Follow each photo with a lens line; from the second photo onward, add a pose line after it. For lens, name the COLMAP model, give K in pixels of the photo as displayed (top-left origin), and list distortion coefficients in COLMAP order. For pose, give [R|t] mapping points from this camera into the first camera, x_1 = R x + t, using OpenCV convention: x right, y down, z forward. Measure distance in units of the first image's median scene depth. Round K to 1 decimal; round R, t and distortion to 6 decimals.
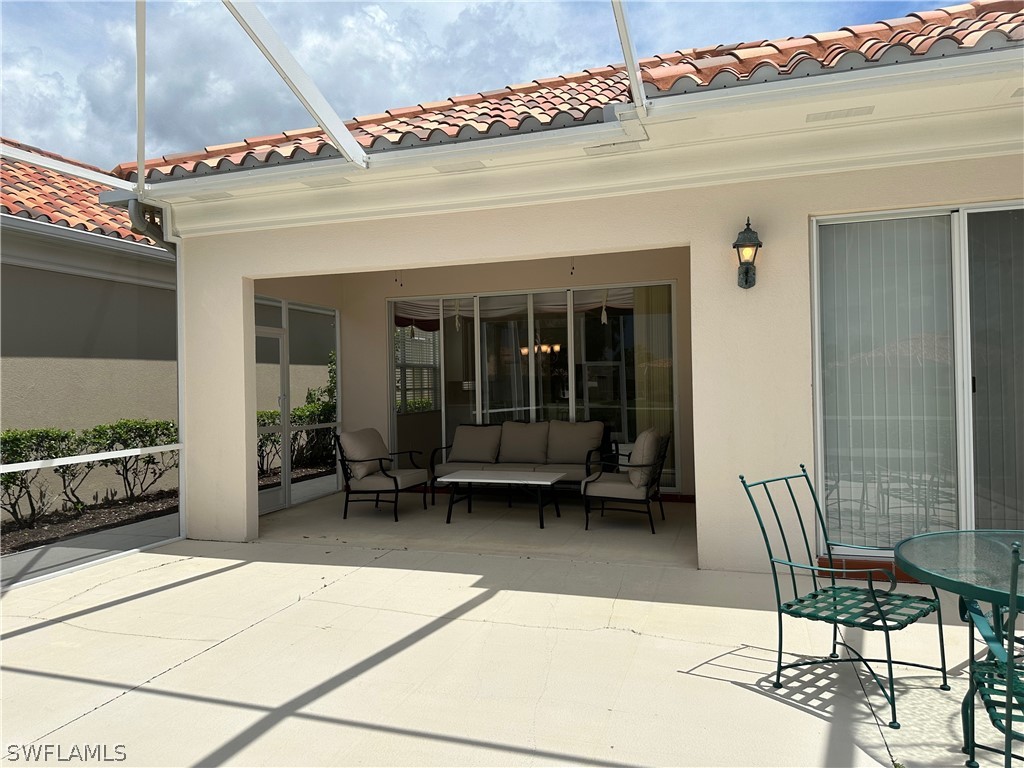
lens RADIAL K [[732.6, 0, 512.4], [0, 732.6, 382.9], [0, 0, 1]] dist [0.087323, -0.109833]
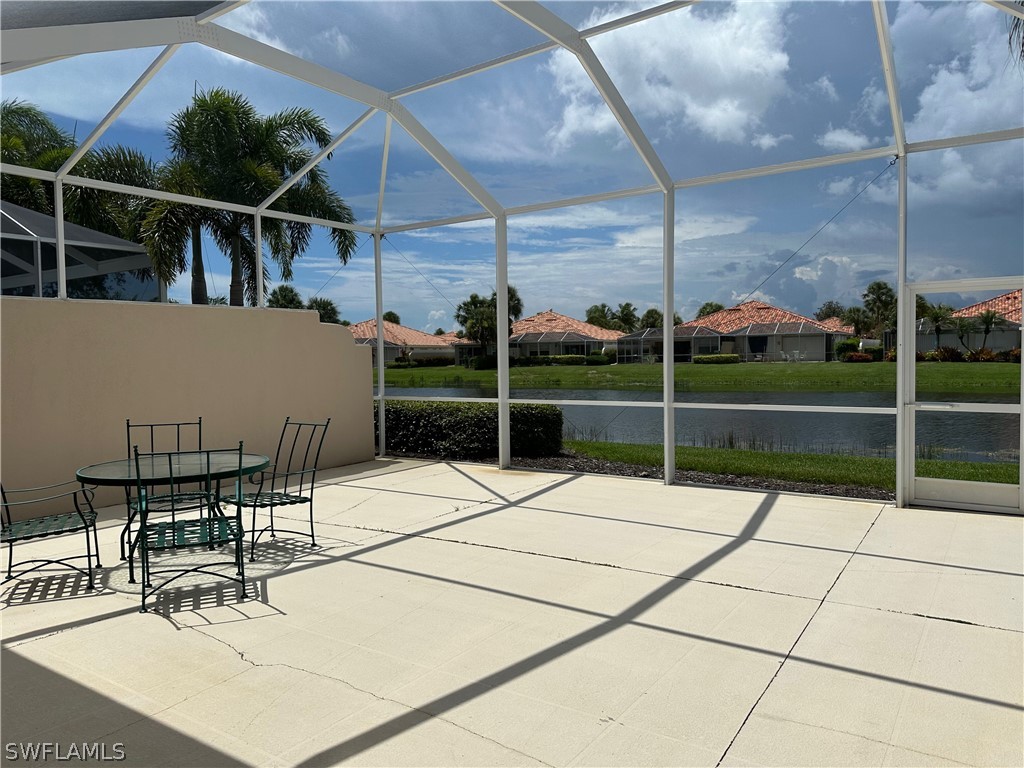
lens RADIAL K [[732.6, 0, 507.5], [0, 732.6, 391.8], [0, 0, 1]] dist [0.087323, -0.109833]
pose [[-0.959624, 0.029190, 0.279768, -0.461788], [0.044161, 0.997901, 0.047356, 0.007893], [-0.277799, 0.057798, -0.958899, 2.105479]]
